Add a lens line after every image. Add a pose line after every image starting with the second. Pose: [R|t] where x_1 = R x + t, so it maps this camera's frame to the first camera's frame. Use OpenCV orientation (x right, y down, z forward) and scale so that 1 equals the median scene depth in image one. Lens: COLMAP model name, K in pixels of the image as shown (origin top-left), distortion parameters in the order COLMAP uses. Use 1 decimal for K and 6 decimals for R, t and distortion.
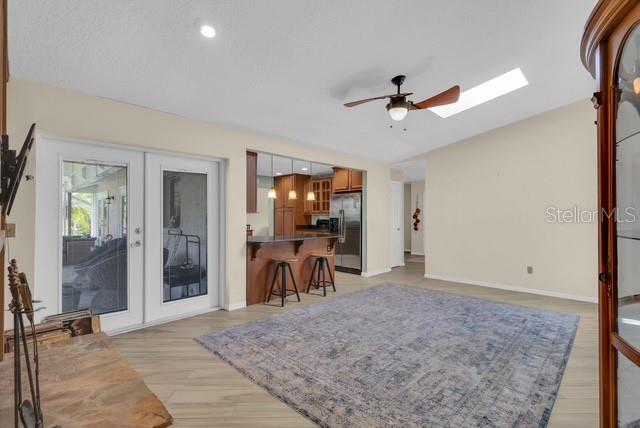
lens RADIAL K [[295.6, 0, 321.1], [0, 295.6, 214.7], [0, 0, 1]] dist [0.000430, 0.000626]
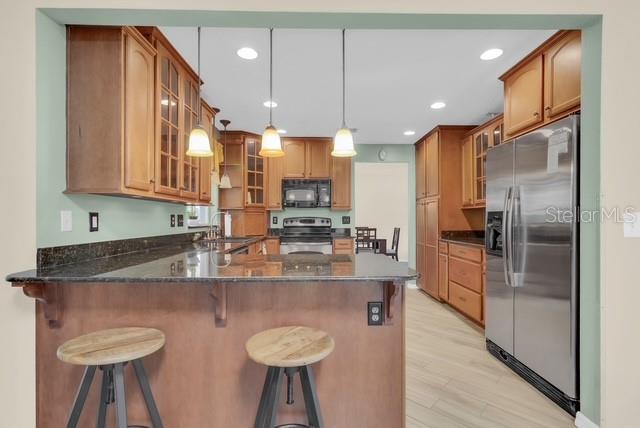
lens RADIAL K [[295.6, 0, 322.0], [0, 295.6, 219.3], [0, 0, 1]] dist [0.000430, 0.000626]
pose [[0.717727, 0.000866, -0.696324, 0.240452], [0.001865, 0.999993, 0.003167, 0.028466], [0.696322, -0.003571, 0.717721, 0.978049]]
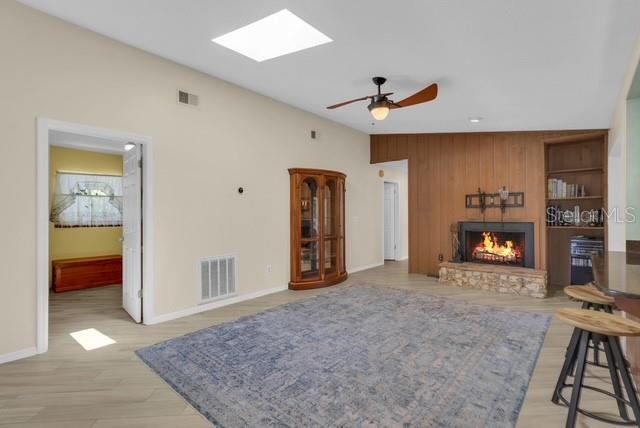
lens RADIAL K [[295.6, 0, 321.2], [0, 295.6, 212.7], [0, 0, 1]] dist [0.000430, 0.000626]
pose [[-0.998636, 0.004679, -0.052012, 0.405684], [0.005361, 0.999901, -0.012981, 0.012129], [0.051946, -0.013242, -0.998562, 1.573487]]
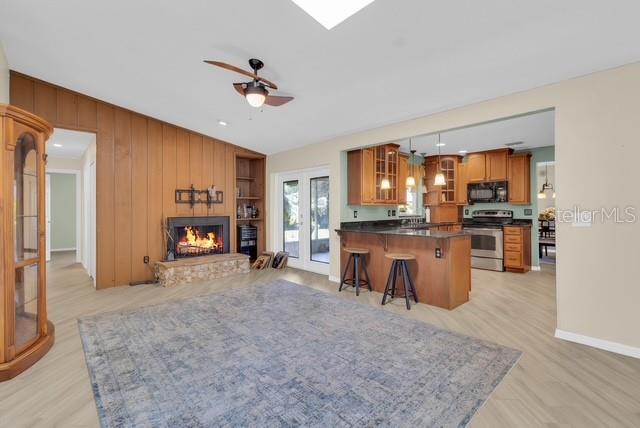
lens RADIAL K [[295.6, 0, 321.7], [0, 295.6, 208.5], [0, 0, 1]] dist [0.000430, 0.000626]
pose [[-0.051218, -0.000188, -0.998687, 0.940517], [0.010754, 0.999942, -0.000740, 0.008368], [0.998630, -0.010778, -0.051213, 0.980107]]
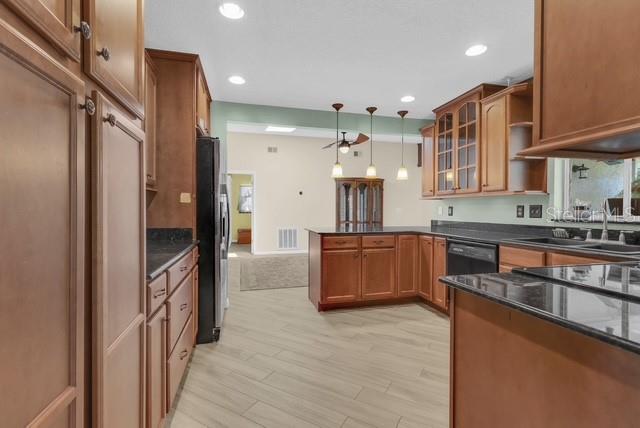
lens RADIAL K [[295.6, 0, 320.4], [0, 295.6, 213.7], [0, 0, 1]] dist [0.000430, 0.000626]
pose [[-0.853268, -0.009390, 0.521388, -0.450816], [-0.007587, 0.999956, 0.005592, 0.039114], [-0.521417, 0.000816, -0.853302, 2.079067]]
